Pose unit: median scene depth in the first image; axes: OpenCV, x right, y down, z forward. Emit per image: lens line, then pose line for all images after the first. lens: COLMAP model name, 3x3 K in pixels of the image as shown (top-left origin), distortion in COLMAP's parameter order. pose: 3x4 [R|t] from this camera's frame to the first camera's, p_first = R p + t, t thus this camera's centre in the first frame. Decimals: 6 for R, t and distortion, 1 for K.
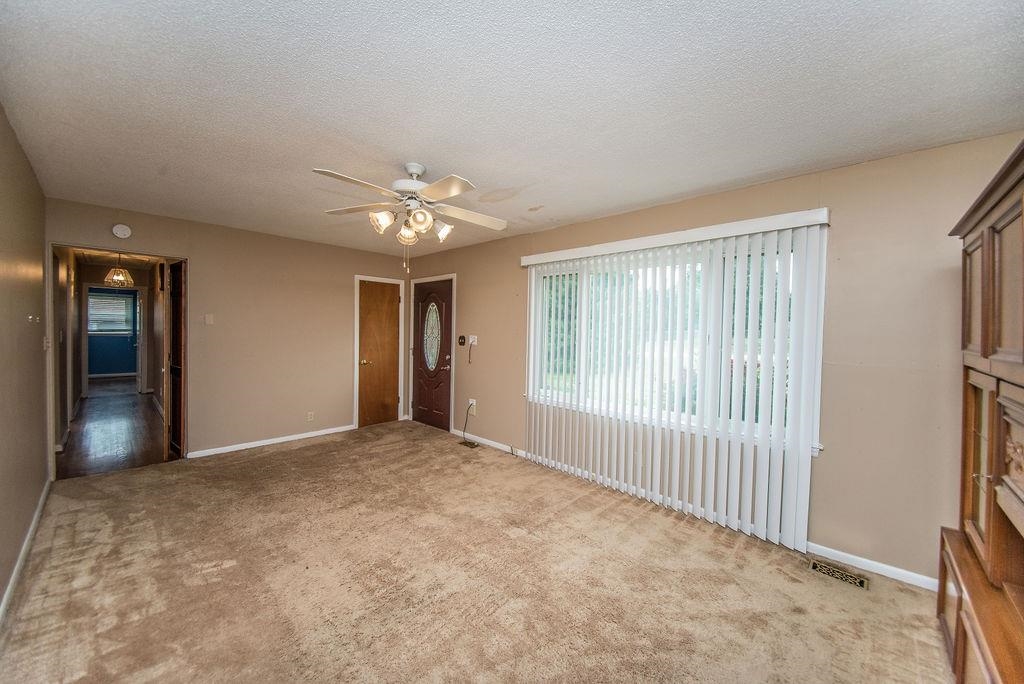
lens RADIAL K [[375.5, 0, 513.7], [0, 375.5, 338.1], [0, 0, 1]] dist [0.011754, -0.010450]
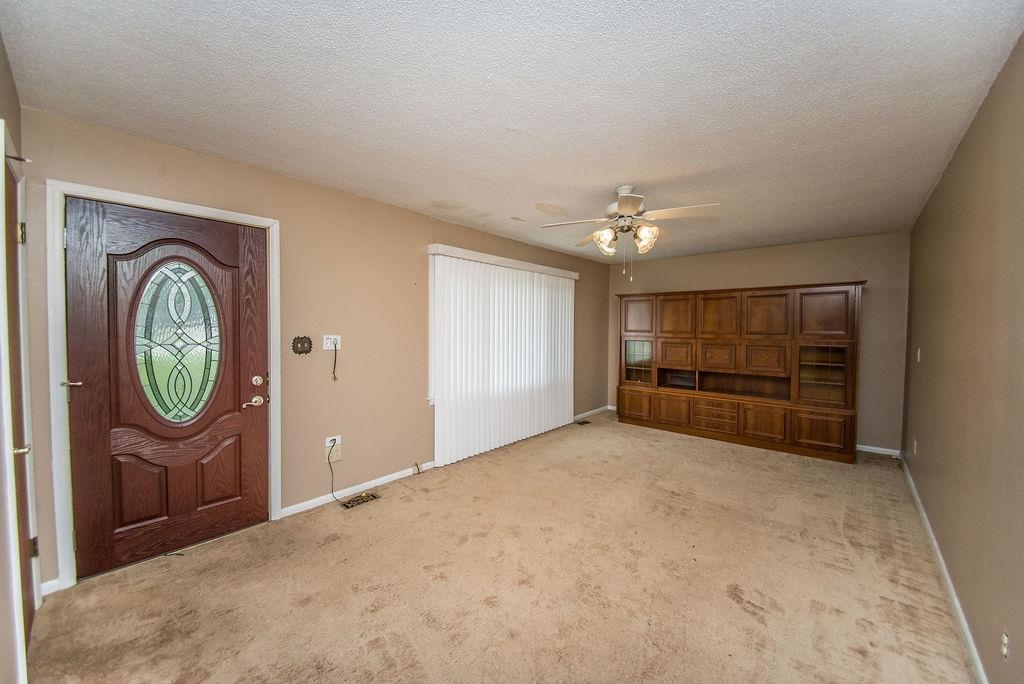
lens RADIAL K [[375.5, 0, 513.7], [0, 375.5, 338.1], [0, 0, 1]] dist [0.011754, -0.010450]
pose [[-0.026129, -0.047033, 0.998552, -0.707617], [0.013288, 0.998788, 0.047392, -0.026599], [-0.999570, 0.014508, -0.025473, 0.680397]]
